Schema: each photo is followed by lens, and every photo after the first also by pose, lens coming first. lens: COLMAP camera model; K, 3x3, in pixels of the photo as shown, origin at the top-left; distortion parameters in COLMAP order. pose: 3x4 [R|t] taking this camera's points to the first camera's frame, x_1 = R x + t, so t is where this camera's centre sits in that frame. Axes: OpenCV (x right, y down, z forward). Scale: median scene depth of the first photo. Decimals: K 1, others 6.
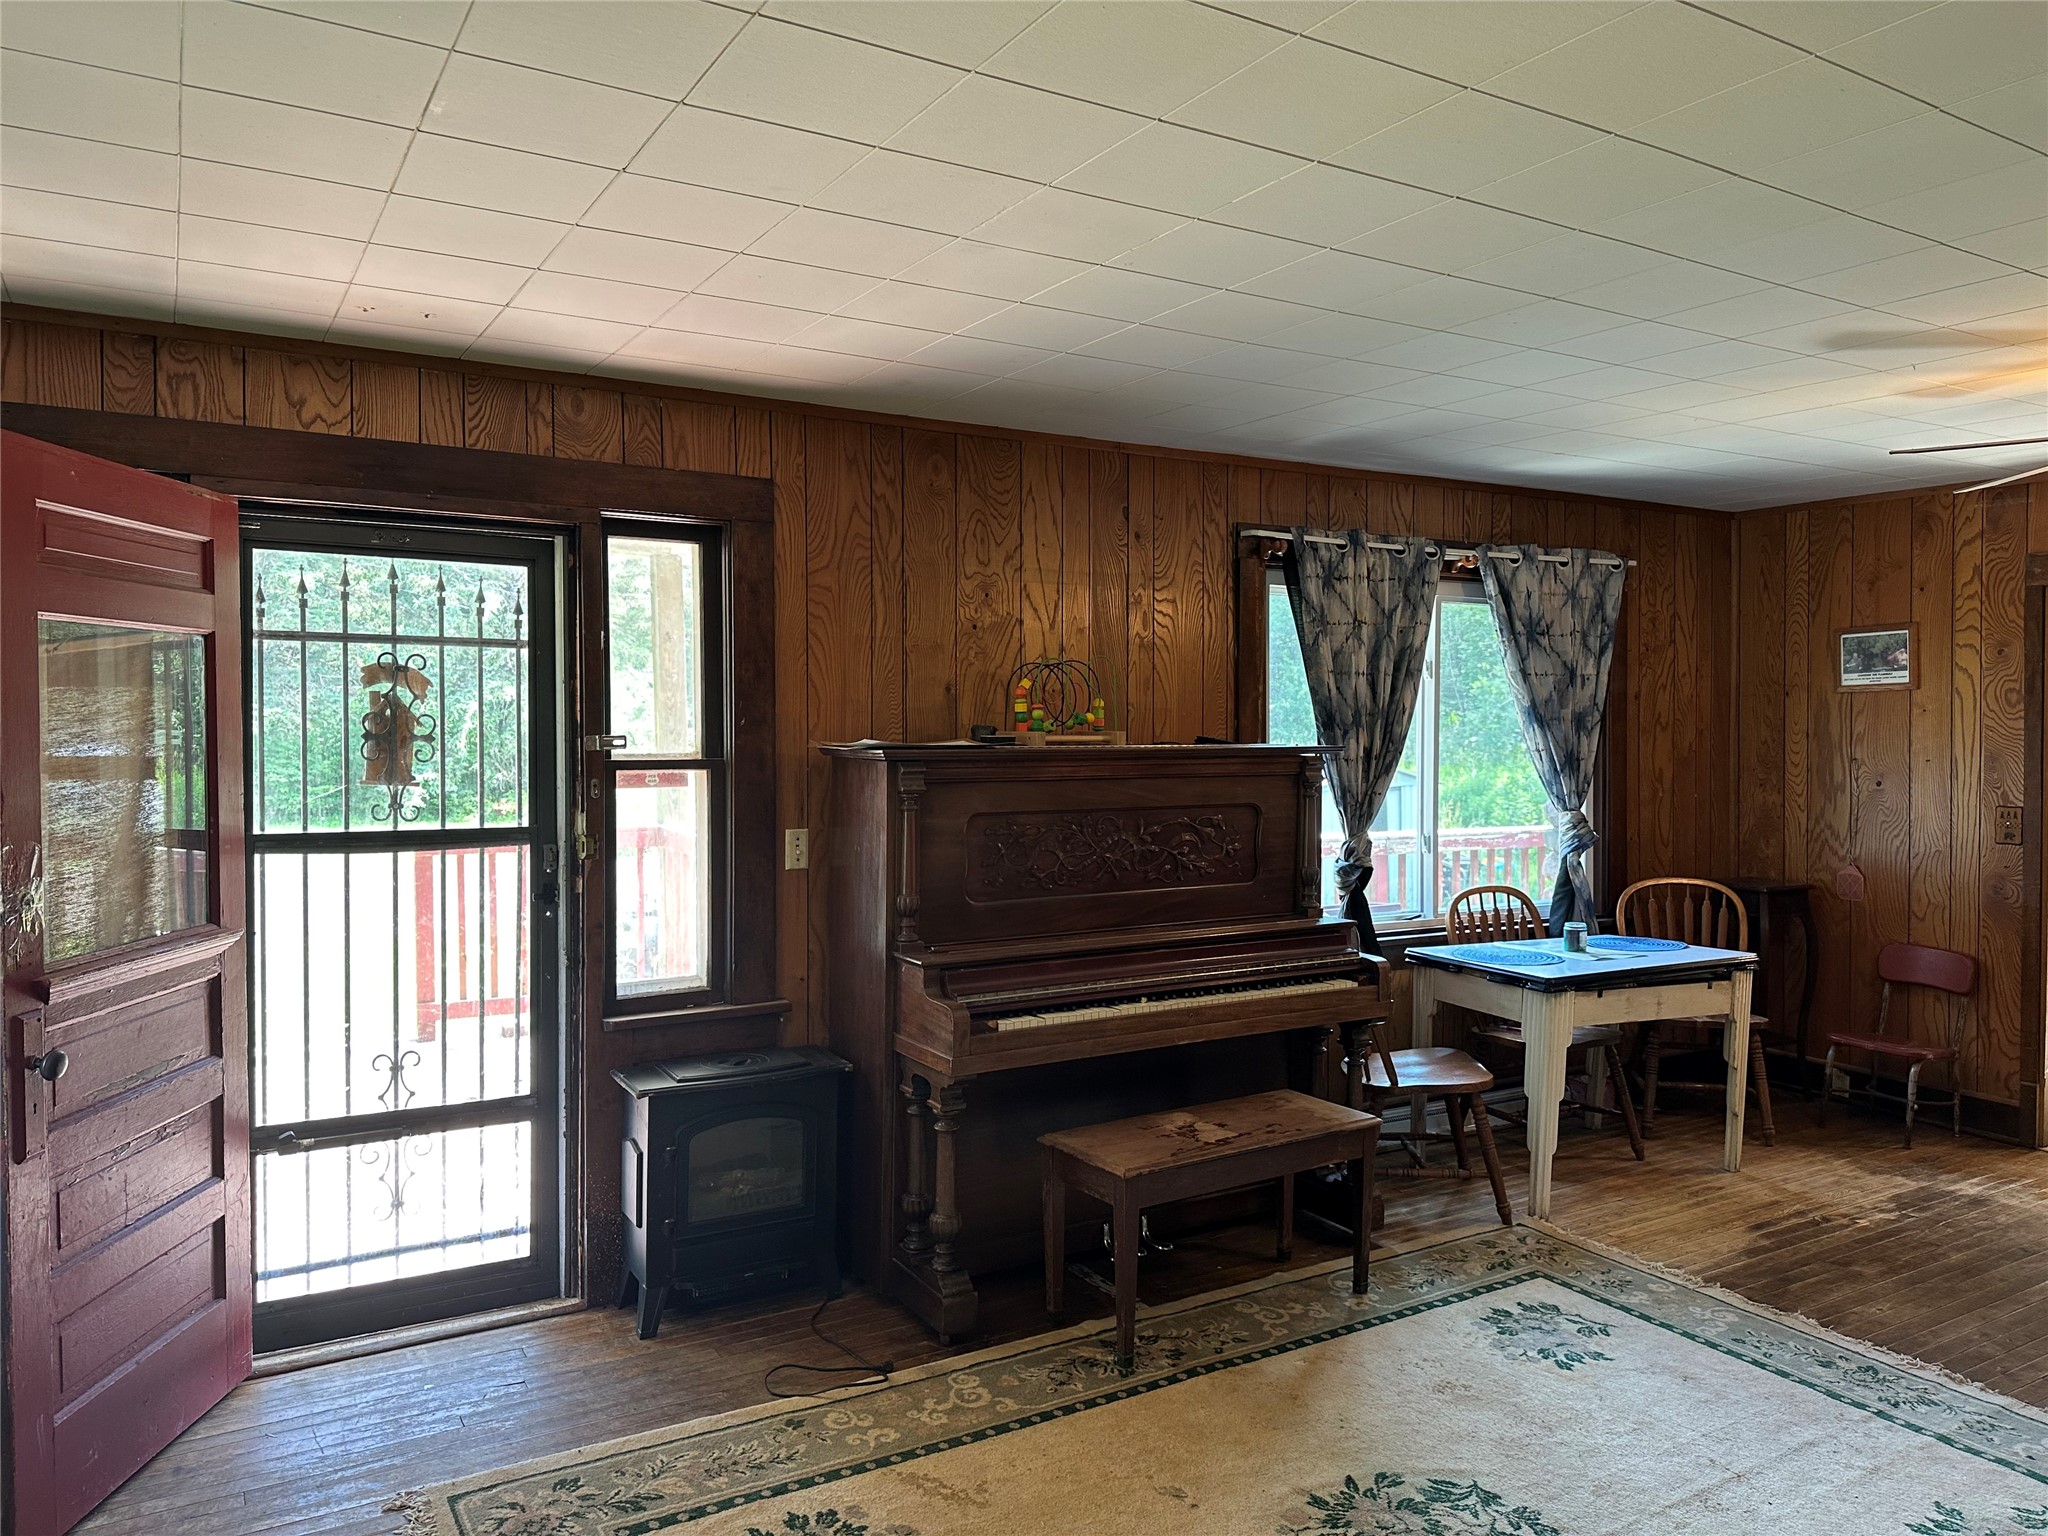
lens RADIAL K [[1431.7, 0, 1033.1], [0, 1431.7, 756.7], [0, 0, 1]] dist [0.079549, -0.099613]
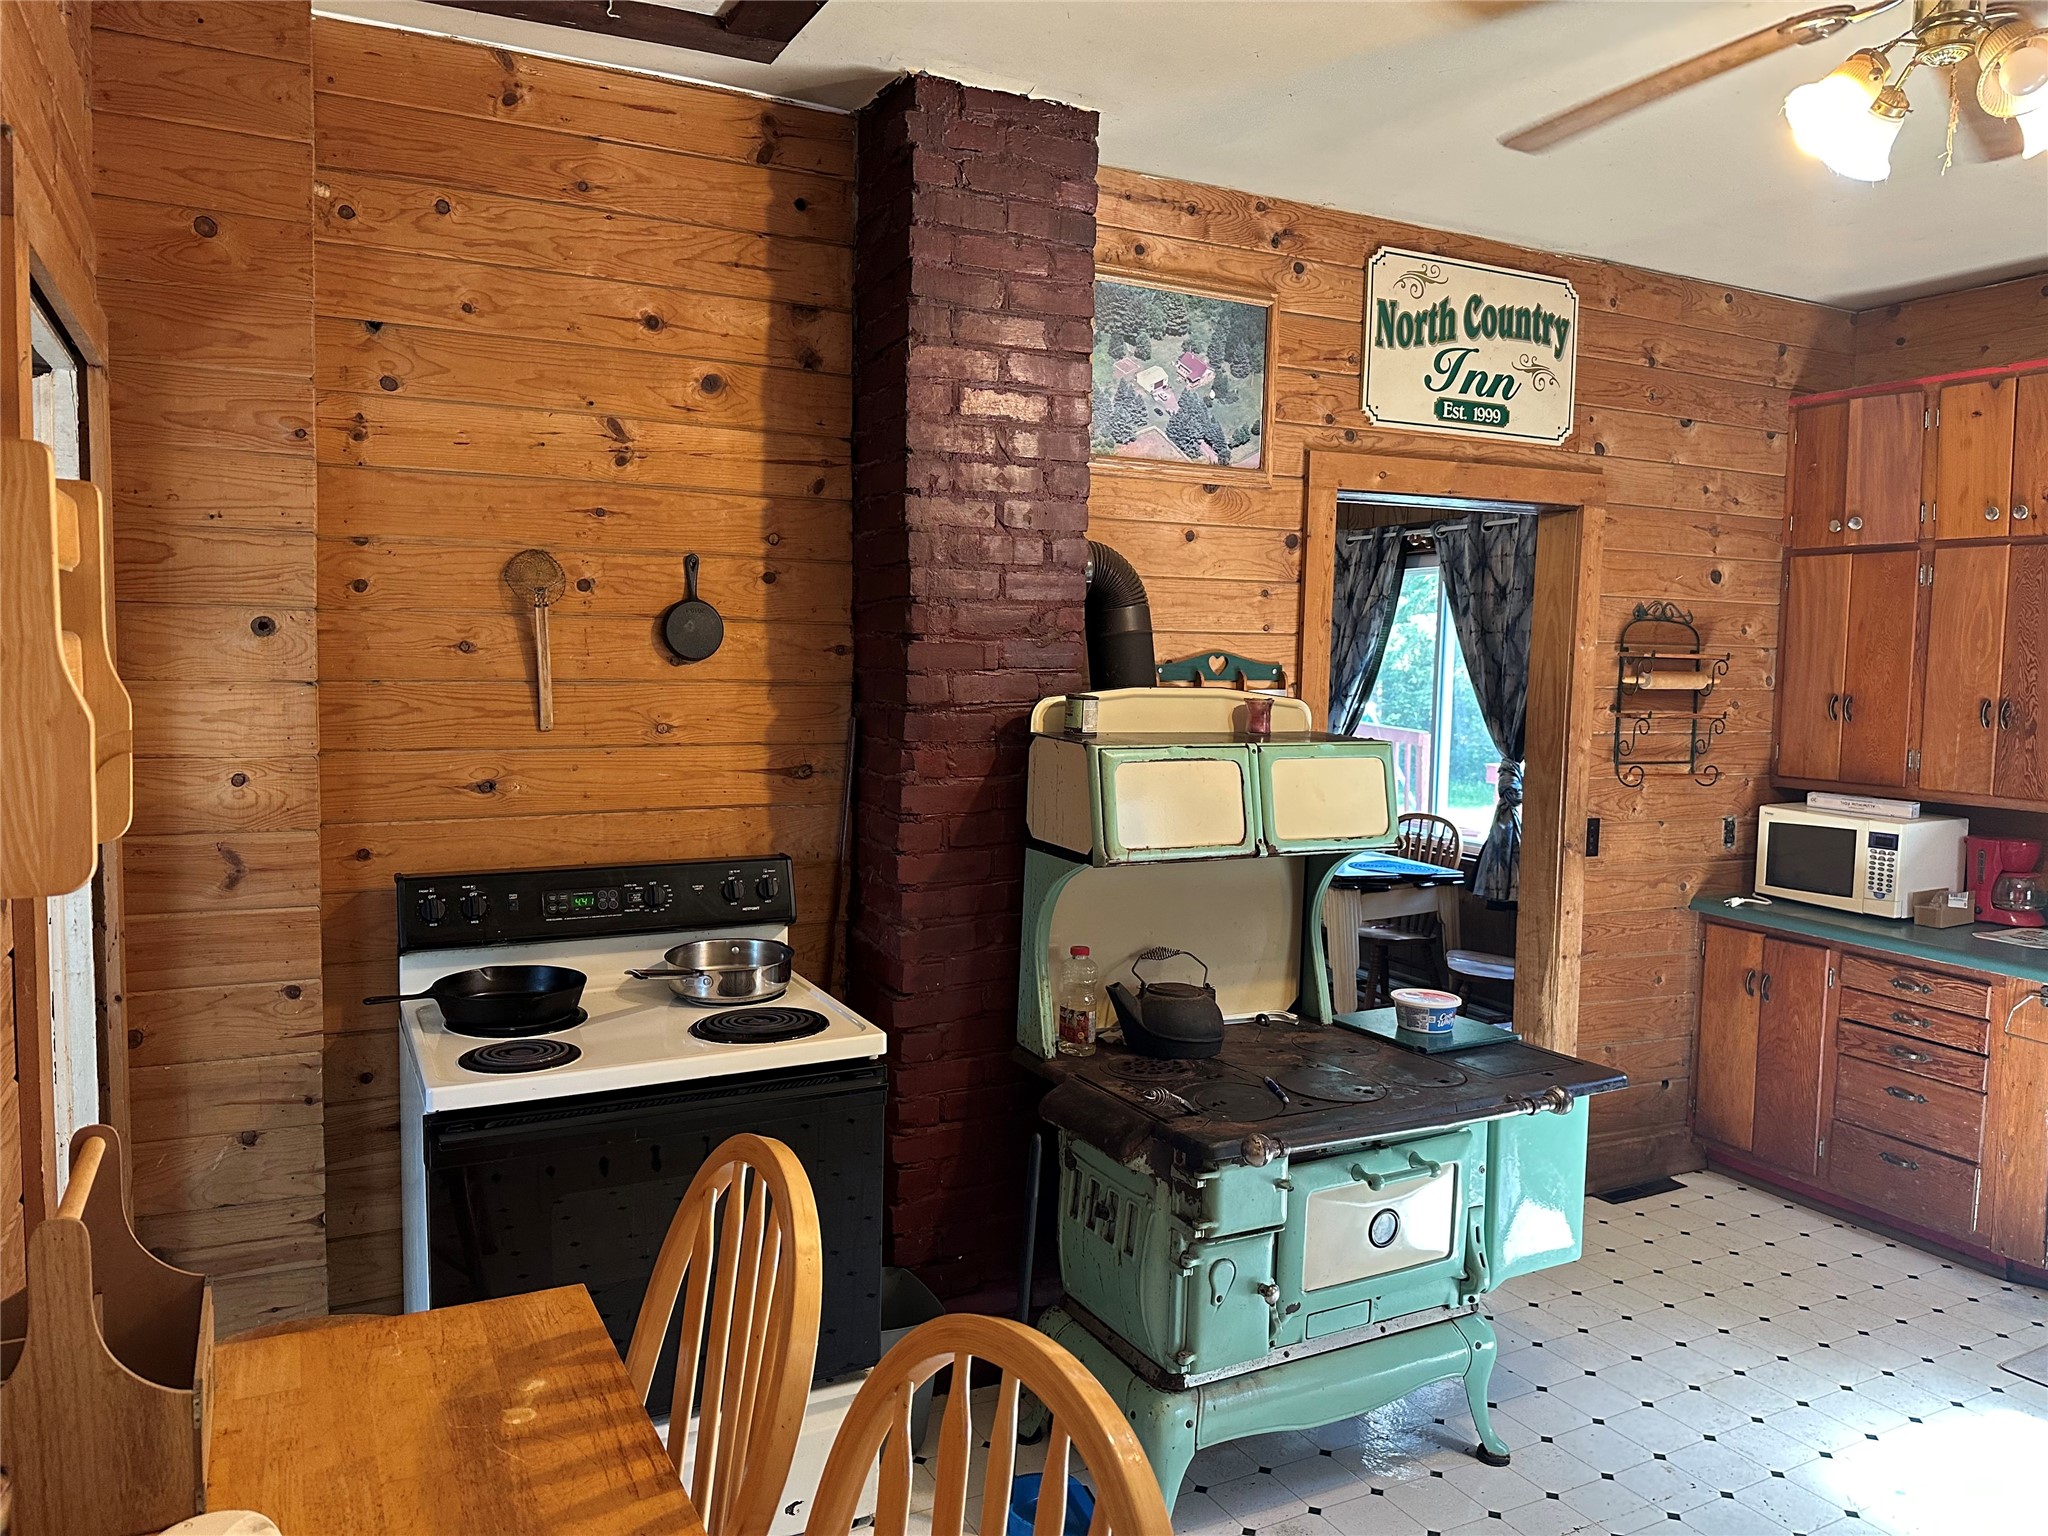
lens RADIAL K [[1431.7, 0, 1008.3], [0, 1431.7, 775.7], [0, 0, 1]] dist [0.079549, -0.099613]
pose [[-0.078311, 0.079134, -0.993783, 1.899236], [-0.036387, 0.995954, 0.082174, -0.032374], [0.996265, 0.042596, -0.075115, 0.946044]]
